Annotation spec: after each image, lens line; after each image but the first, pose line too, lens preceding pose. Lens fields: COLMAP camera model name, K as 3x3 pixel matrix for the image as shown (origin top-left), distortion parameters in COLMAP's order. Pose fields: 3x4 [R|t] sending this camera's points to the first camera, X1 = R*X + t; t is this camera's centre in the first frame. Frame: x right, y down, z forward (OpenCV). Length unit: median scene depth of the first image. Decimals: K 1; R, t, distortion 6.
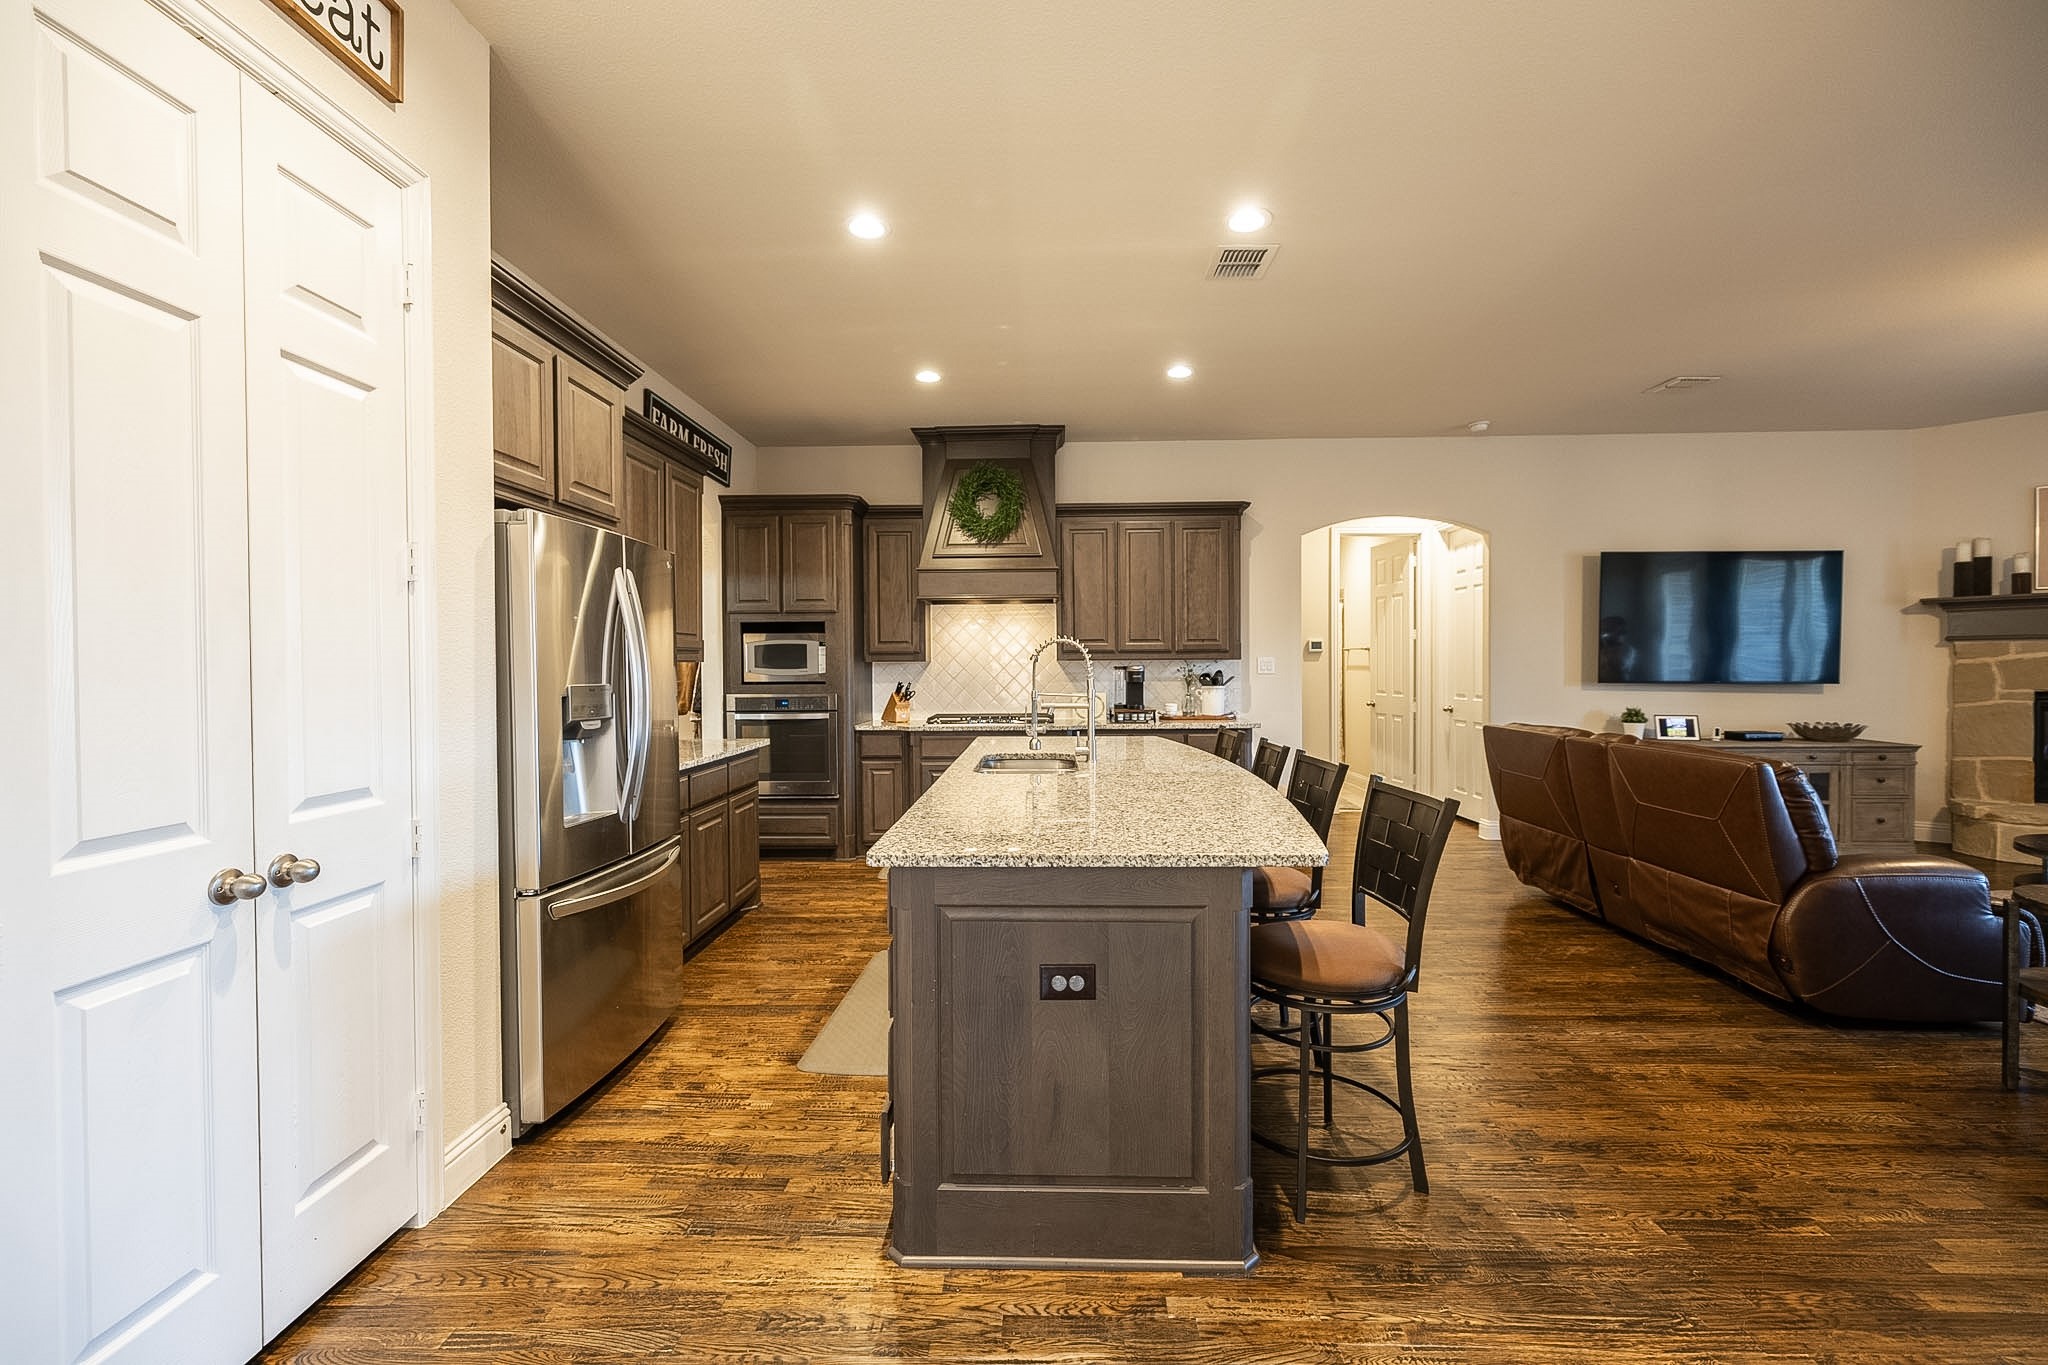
lens RADIAL K [[866.2, 0, 1029.5], [0, 866.2, 677.8], [0, 0, 1]] dist [0.003591, -0.000487]
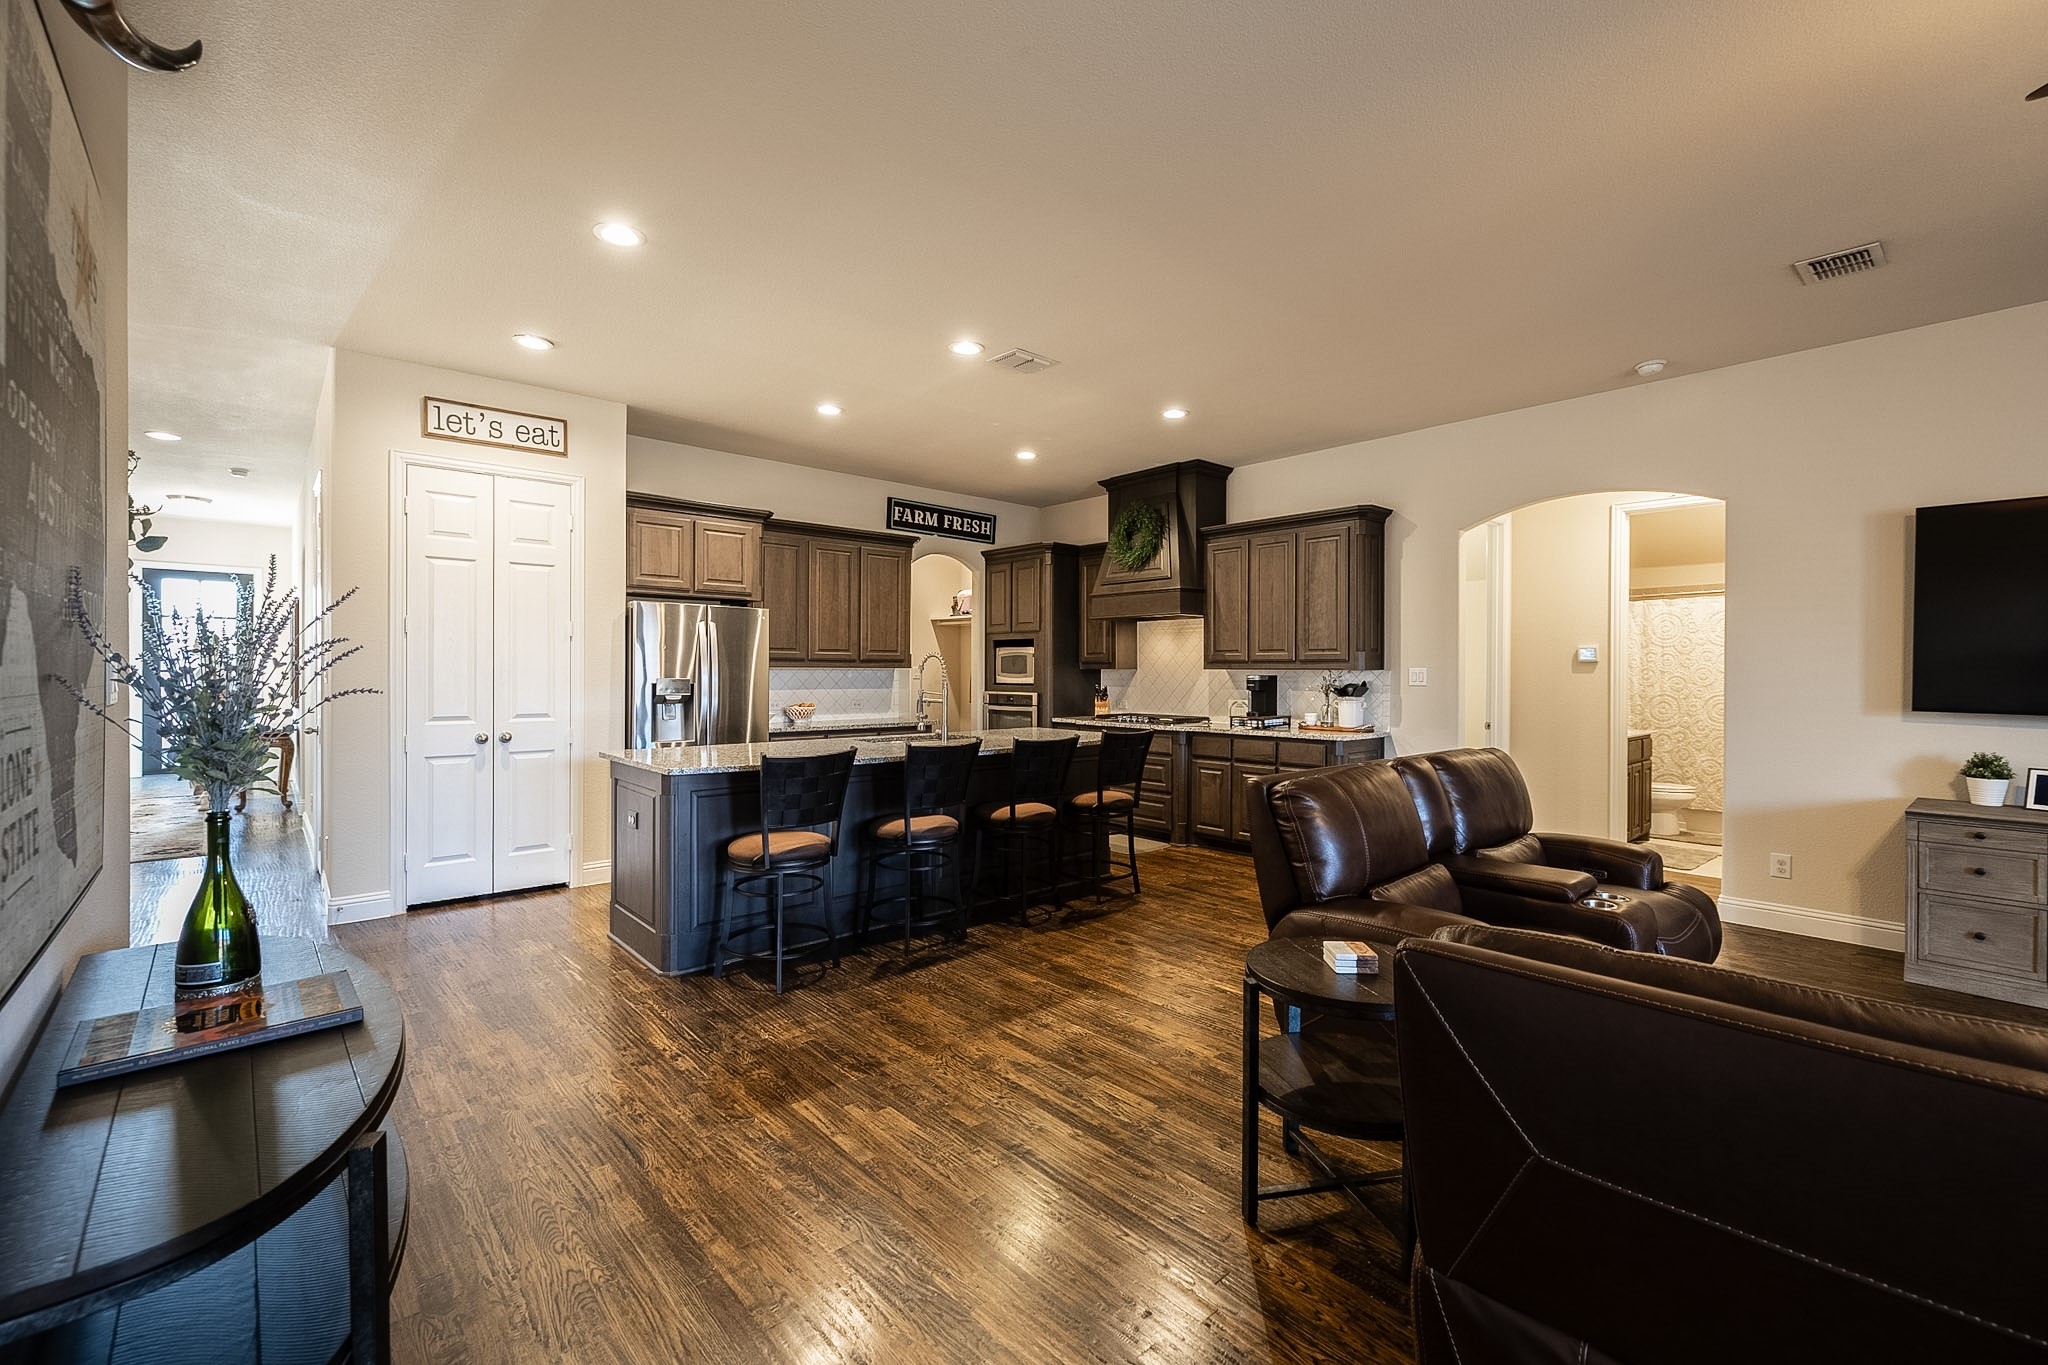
lens RADIAL K [[866.2, 0, 1027.2], [0, 866.2, 675.2], [0, 0, 1]] dist [0.003591, -0.000487]
pose [[0.681652, 0.013500, -0.731552, 0.716898], [-0.020444, 0.999791, -0.000600, -0.007181], [0.731391, 0.015364, 0.681785, 0.078895]]
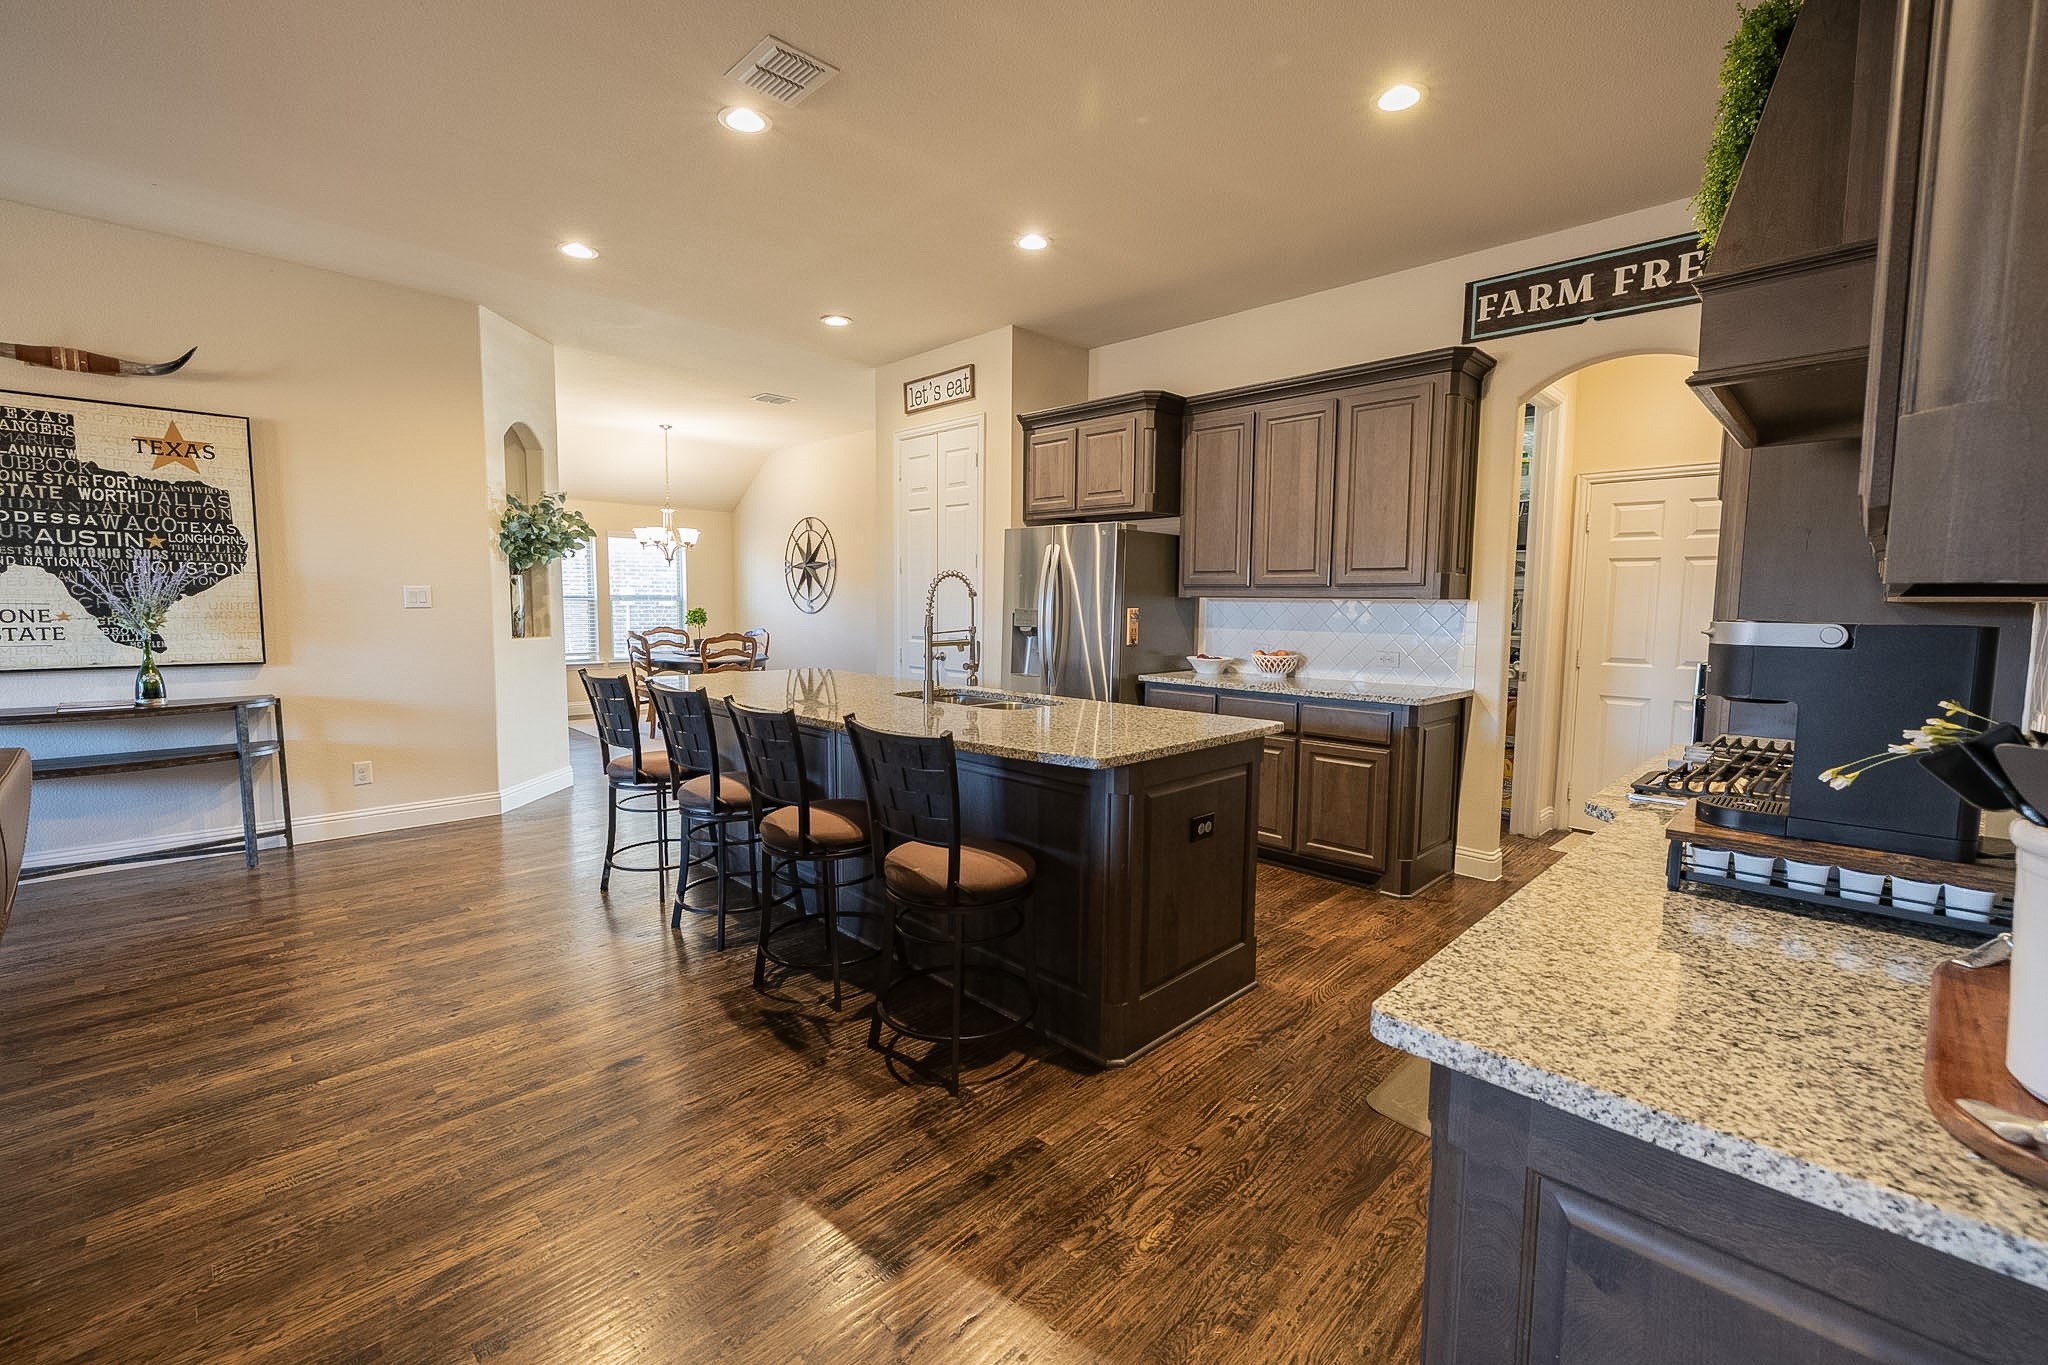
lens RADIAL K [[866.2, 0, 1025.5], [0, 866.2, 672.0], [0, 0, 1]] dist [0.003591, -0.000487]
pose [[-0.693293, 0.059981, -0.718155, 0.405651], [-0.017555, 0.994829, 0.100036, -0.020088], [0.720442, 0.081961, -0.688655, 1.036058]]
